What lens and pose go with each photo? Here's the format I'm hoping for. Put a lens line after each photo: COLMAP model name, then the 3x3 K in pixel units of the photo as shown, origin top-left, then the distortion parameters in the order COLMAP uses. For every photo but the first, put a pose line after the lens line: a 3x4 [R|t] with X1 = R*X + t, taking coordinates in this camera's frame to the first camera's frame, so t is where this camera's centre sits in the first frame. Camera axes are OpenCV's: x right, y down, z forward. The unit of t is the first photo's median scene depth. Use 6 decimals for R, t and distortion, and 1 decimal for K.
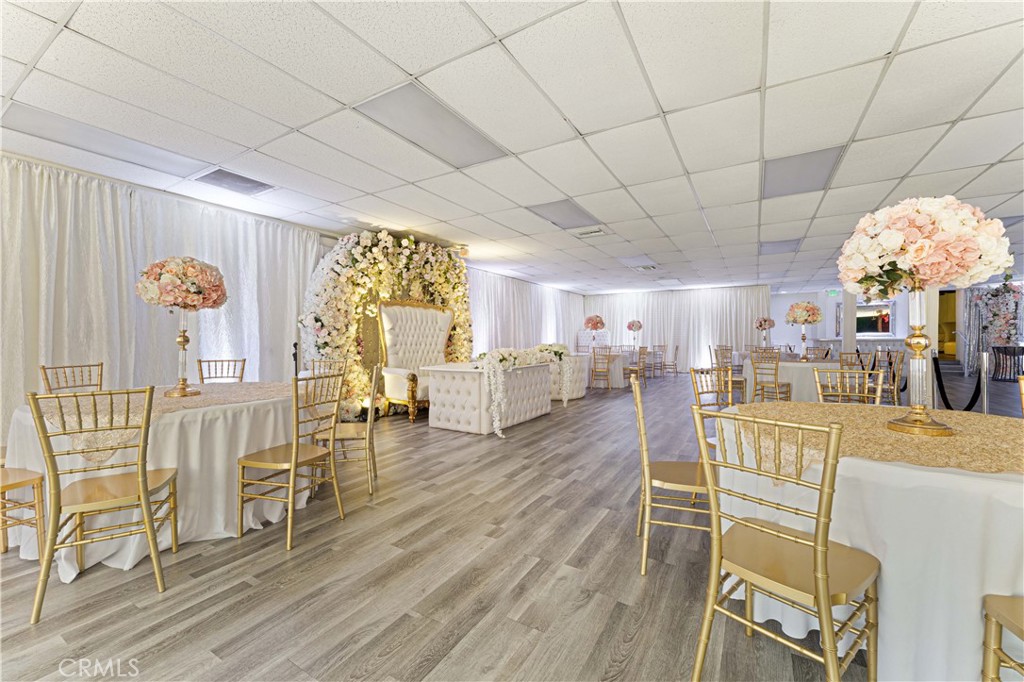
lens RADIAL K [[407.2, 0, 512.0], [0, 407.2, 341.0], [0, 0, 1]] dist [0.001119, 0.000265]
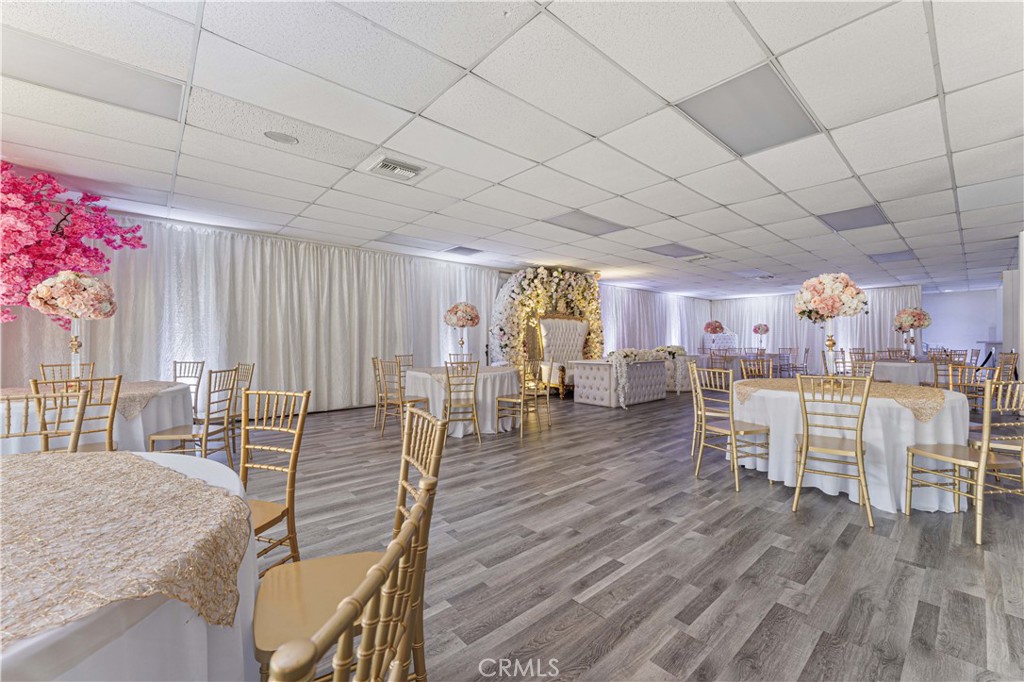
lens RADIAL K [[413.0, 0, 512.0], [0, 413.0, 341.0], [0, 0, 1]] dist [-0.001901, -0.000201]
pose [[0.953068, -0.001593, -0.302753, 0.028449], [-0.000623, 0.999974, -0.007223, 0.002062], [0.302756, 0.007073, 0.953042, -0.424669]]
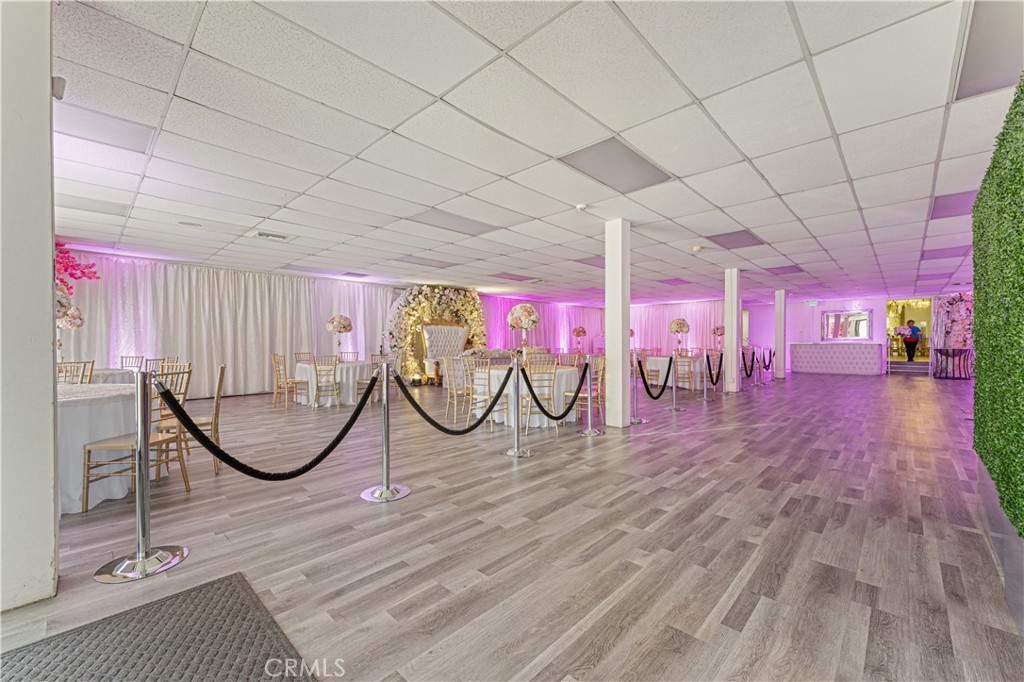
lens RADIAL K [[412.2, 0, 516.9], [0, 412.2, 346.9], [0, 0, 1]] dist [0.001142, 0.000267]
pose [[0.976903, -0.000202, -0.213682, 0.503927], [0.000769, 0.999996, 0.002569, 0.006854], [0.213681, -0.002674, 0.976900, -0.761057]]
